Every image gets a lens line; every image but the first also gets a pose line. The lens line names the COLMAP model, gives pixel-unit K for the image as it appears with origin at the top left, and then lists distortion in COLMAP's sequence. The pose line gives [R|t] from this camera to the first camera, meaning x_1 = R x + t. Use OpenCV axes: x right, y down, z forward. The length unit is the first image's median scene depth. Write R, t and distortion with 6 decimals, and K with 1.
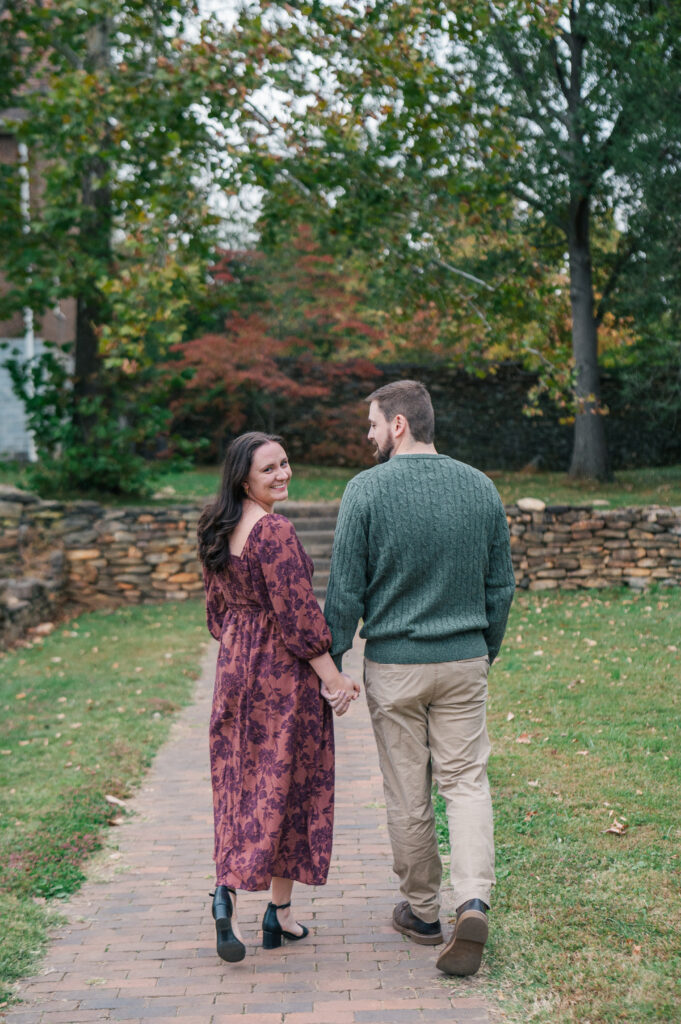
lens RADIAL K [[1515.0, 0, 340.5], [0, 1515.0, 512.0], [0, 0, 1]] dist [-0.010830, 0.054341]
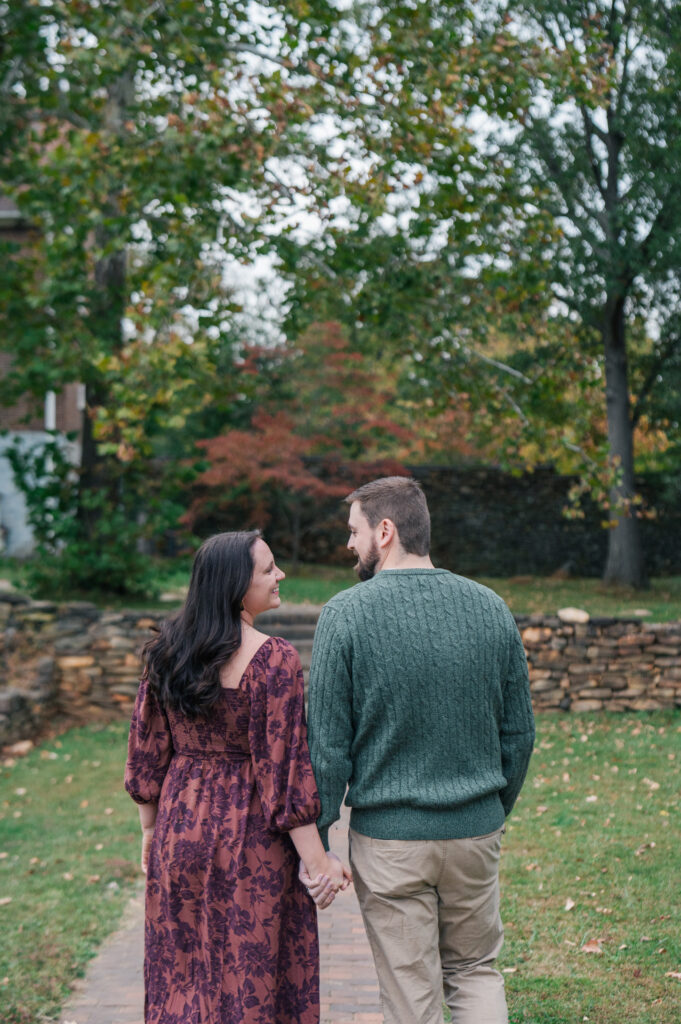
lens RADIAL K [[1437.7, 0, 343.8], [0, 1437.7, 519.0], [0, 0, 1]] dist [-0.027545, 0.064918]
pose [[0.999665, 0.017325, -0.019221, 0.005001], [-0.018514, 0.997809, -0.063520, -0.005477], [0.018078, 0.063855, 0.997795, 0.142576]]
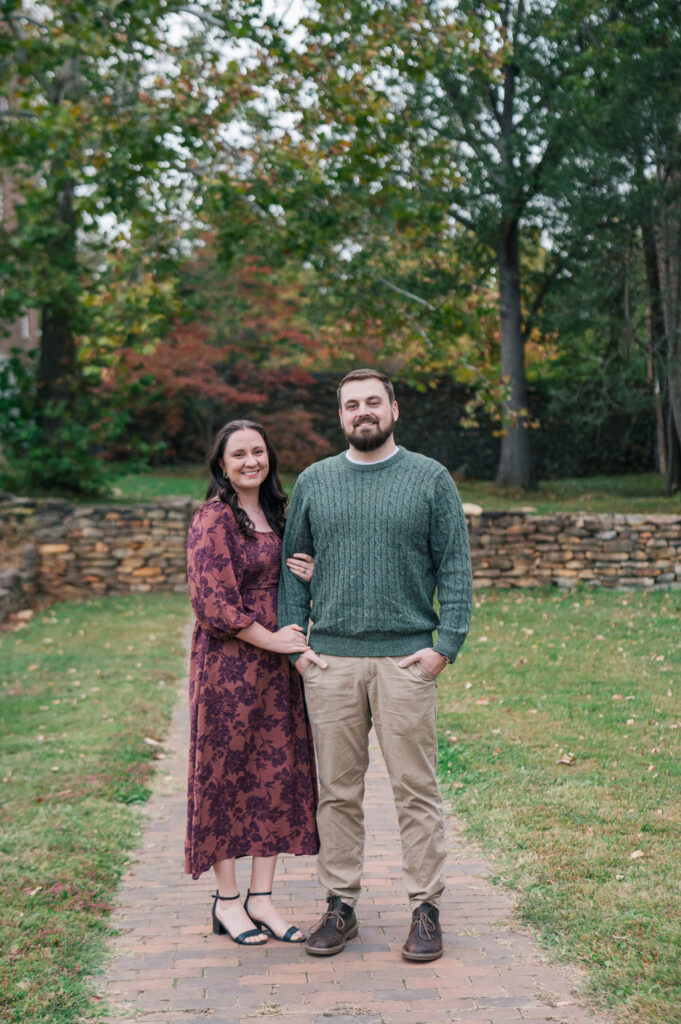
lens RADIAL K [[1553.5, 0, 334.1], [0, 1553.5, 512.2], [0, 0, 1]] dist [-0.018936, -0.003558]
pose [[0.998305, 0.017901, 0.055387, -0.032945], [-0.017649, 0.999832, -0.005031, 0.004370], [-0.055467, 0.004045, 0.998452, -0.107776]]
